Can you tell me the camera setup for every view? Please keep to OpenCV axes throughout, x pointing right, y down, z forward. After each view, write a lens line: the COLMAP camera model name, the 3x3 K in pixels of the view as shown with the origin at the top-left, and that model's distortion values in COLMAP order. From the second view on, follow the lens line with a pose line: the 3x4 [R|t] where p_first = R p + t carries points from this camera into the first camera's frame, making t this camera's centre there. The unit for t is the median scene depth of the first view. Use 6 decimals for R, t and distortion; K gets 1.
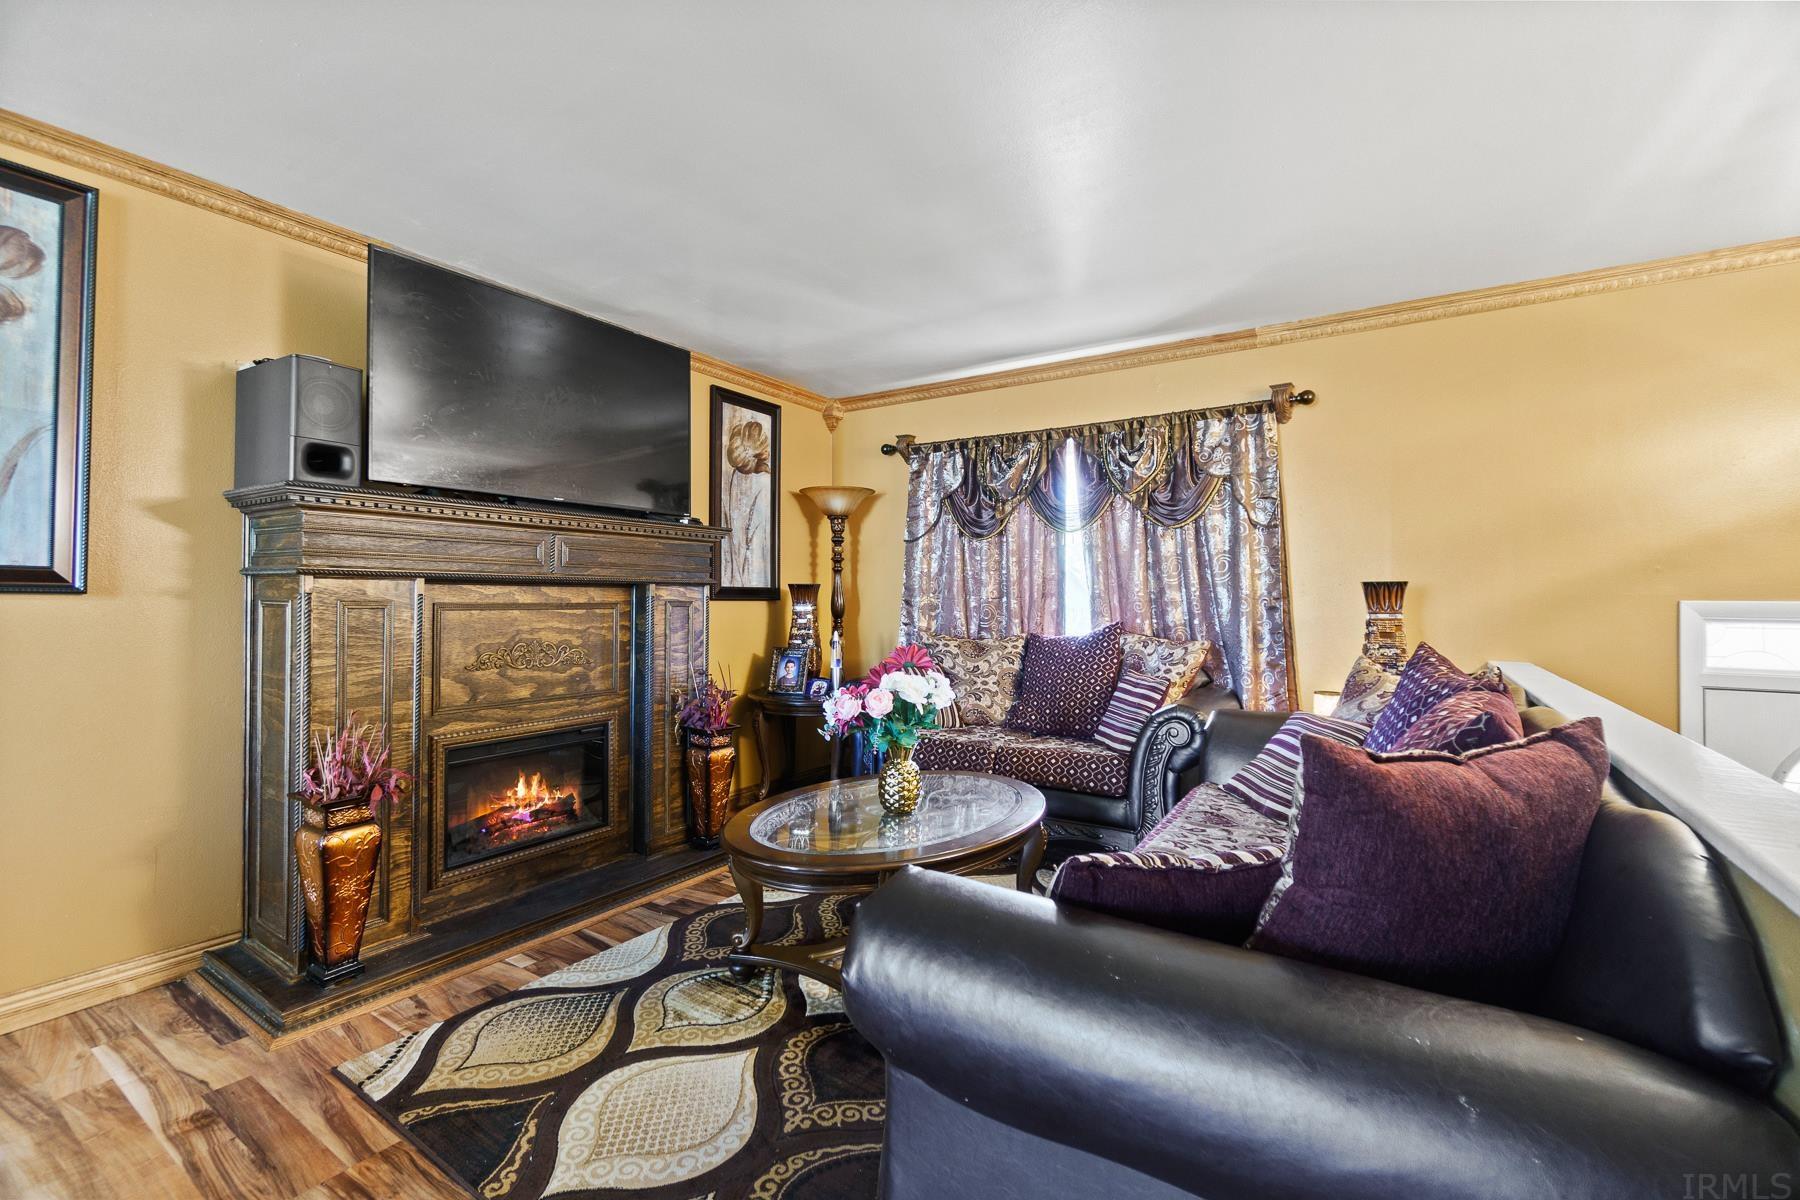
lens RADIAL K [[780.8, 0, 896.3], [0, 780.8, 583.9], [0, 0, 1]] dist [-0.002319, -0.000168]
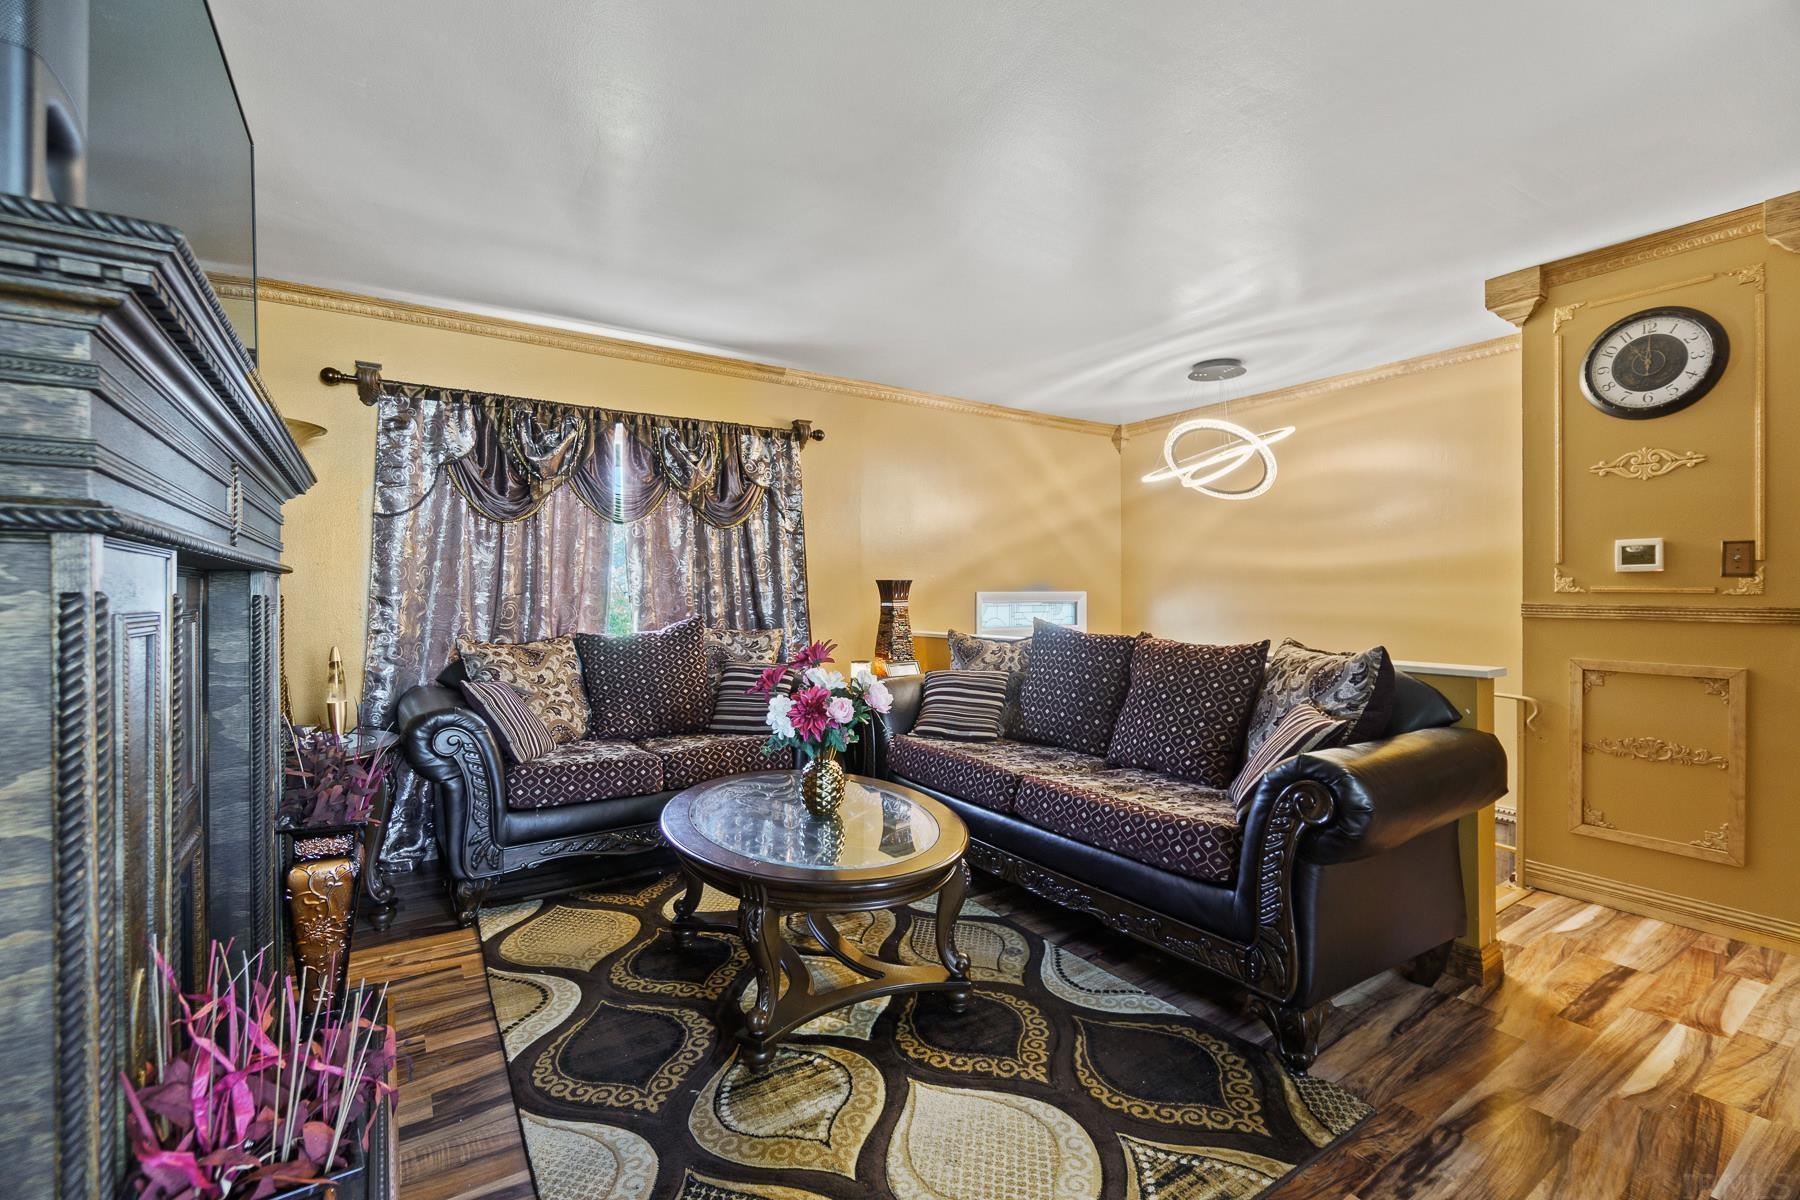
lens RADIAL K [[780.8, 0, 896.3], [0, 780.8, 583.9], [0, 0, 1]] dist [-0.002319, -0.000168]
pose [[0.383427, 0.001720, 0.923570, -0.550351], [-0.012878, 0.999911, 0.003484, -0.000446], [-0.923481, -0.013230, 0.383415, 0.348004]]
